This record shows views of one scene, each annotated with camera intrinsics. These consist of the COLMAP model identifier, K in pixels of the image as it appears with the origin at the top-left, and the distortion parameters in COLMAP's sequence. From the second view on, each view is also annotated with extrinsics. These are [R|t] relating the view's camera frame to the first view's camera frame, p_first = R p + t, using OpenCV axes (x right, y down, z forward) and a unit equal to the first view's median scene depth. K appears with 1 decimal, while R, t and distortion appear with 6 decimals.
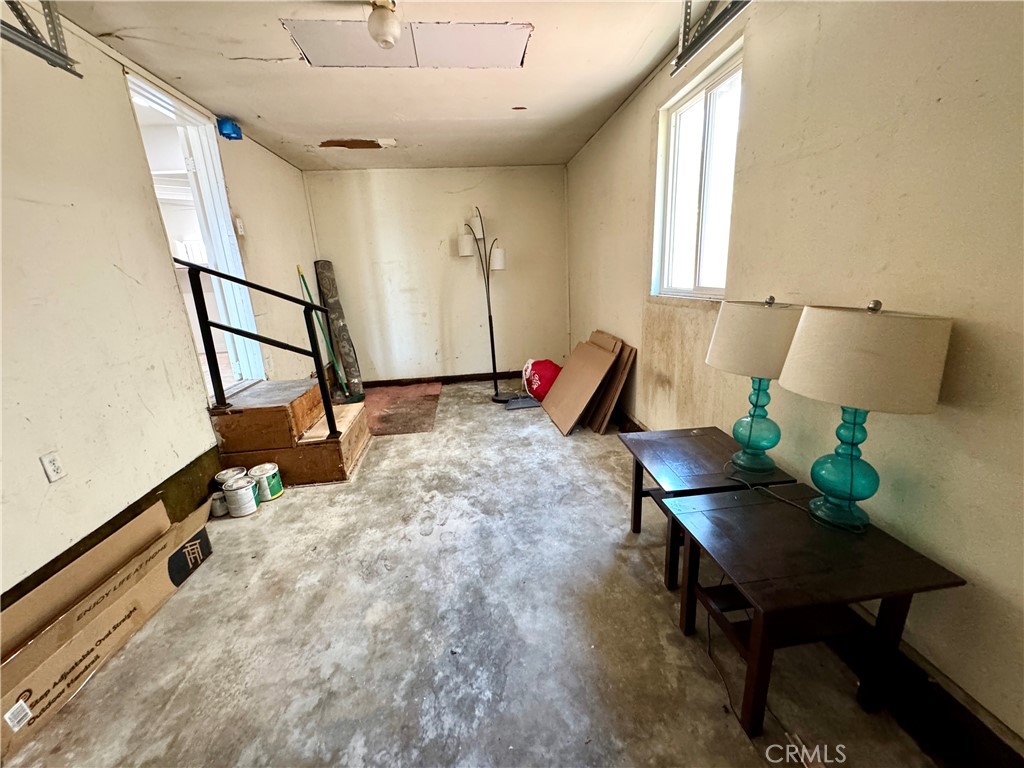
lens RADIAL K [[409.5, 0, 512.8], [0, 409.5, 383.7], [0, 0, 1]] dist [-0.002982, 0.000363]
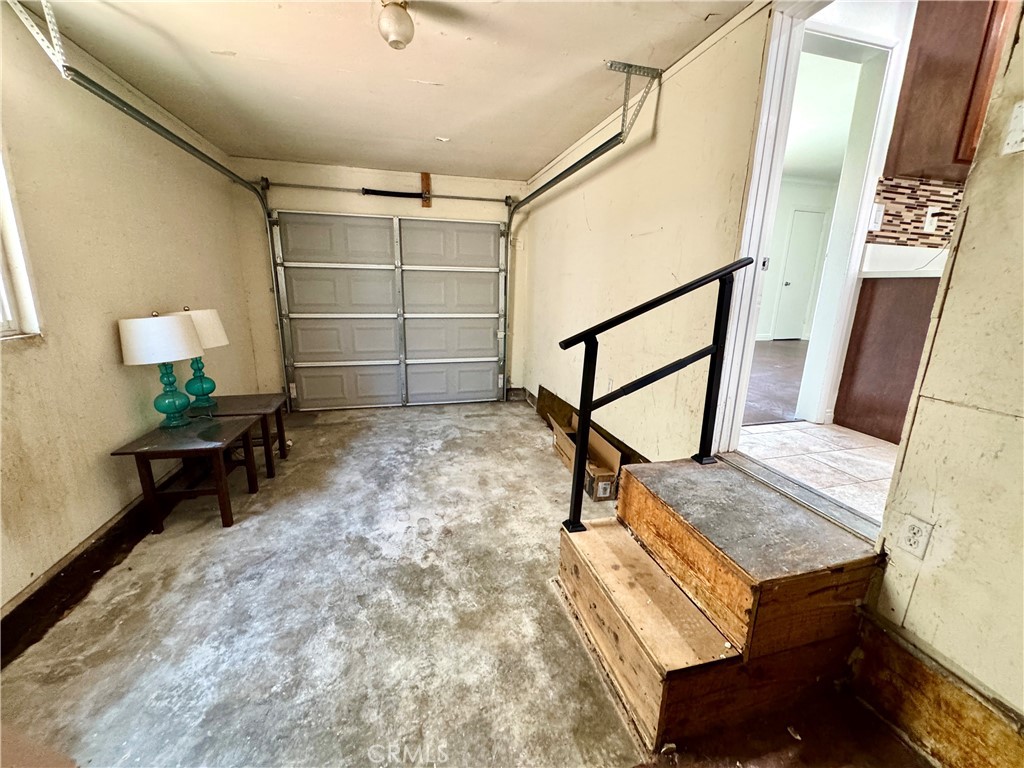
lens RADIAL K [[409.5, 0, 512.8], [0, 409.5, 383.7], [0, 0, 1]] dist [-0.002982, 0.000363]
pose [[-0.989535, 0.062978, -0.129825, -0.288629], [-0.007925, 0.874647, 0.484696, -0.438488], [0.144076, 0.480652, -0.864995, 1.588431]]
